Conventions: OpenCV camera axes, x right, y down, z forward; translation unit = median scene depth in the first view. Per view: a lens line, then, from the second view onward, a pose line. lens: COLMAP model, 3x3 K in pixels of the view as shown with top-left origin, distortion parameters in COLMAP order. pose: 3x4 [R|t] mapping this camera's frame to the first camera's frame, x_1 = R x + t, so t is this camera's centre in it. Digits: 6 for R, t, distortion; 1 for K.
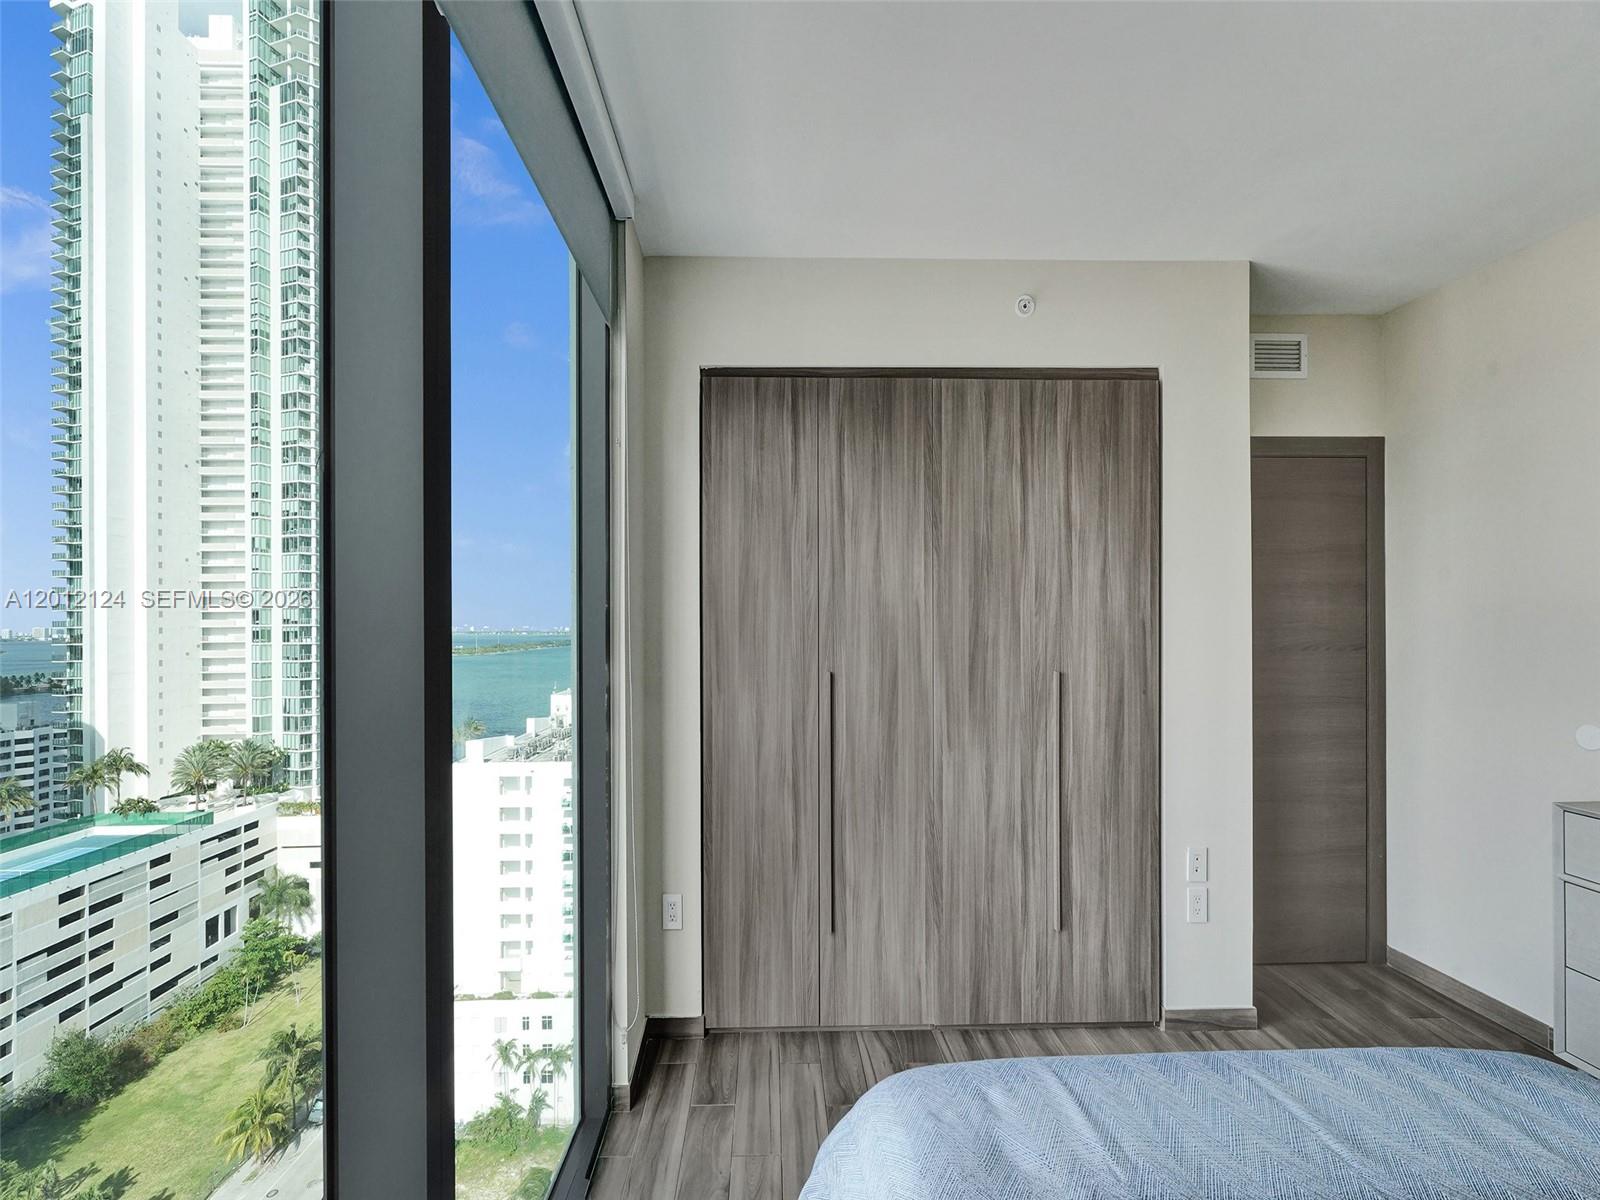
lens RADIAL K [[653.9, 0, 807.2], [0, 653.9, 625.2], [0, 0, 1]] dist [-0.000439, 0.000156]
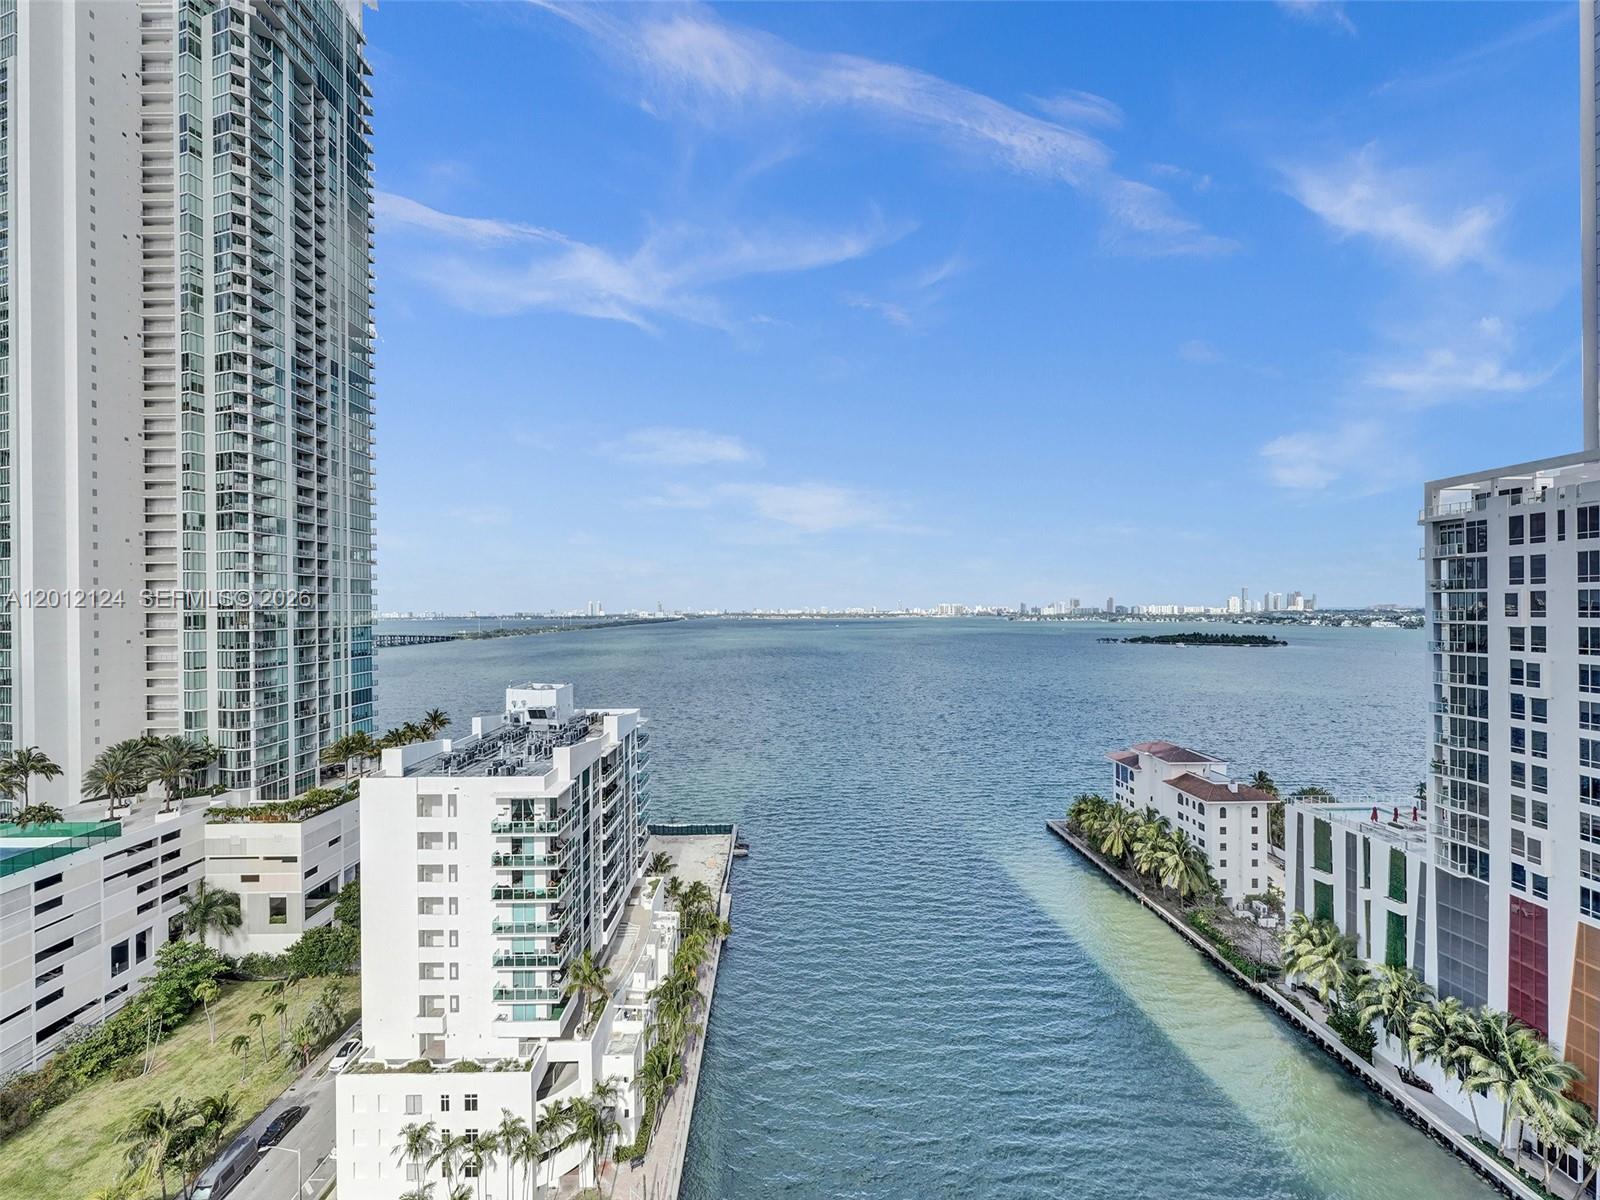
lens RADIAL K [[643.3, 0, 778.6], [0, 643.3, 609.5], [0, 0, 1]] dist [-0.002502, 0.000236]
pose [[0.999394, -0.001427, -0.034779, 0.006452], [0.001347, 0.999996, -0.002342, 0.001997], [0.034782, 0.002293, 0.999392, 0.152992]]
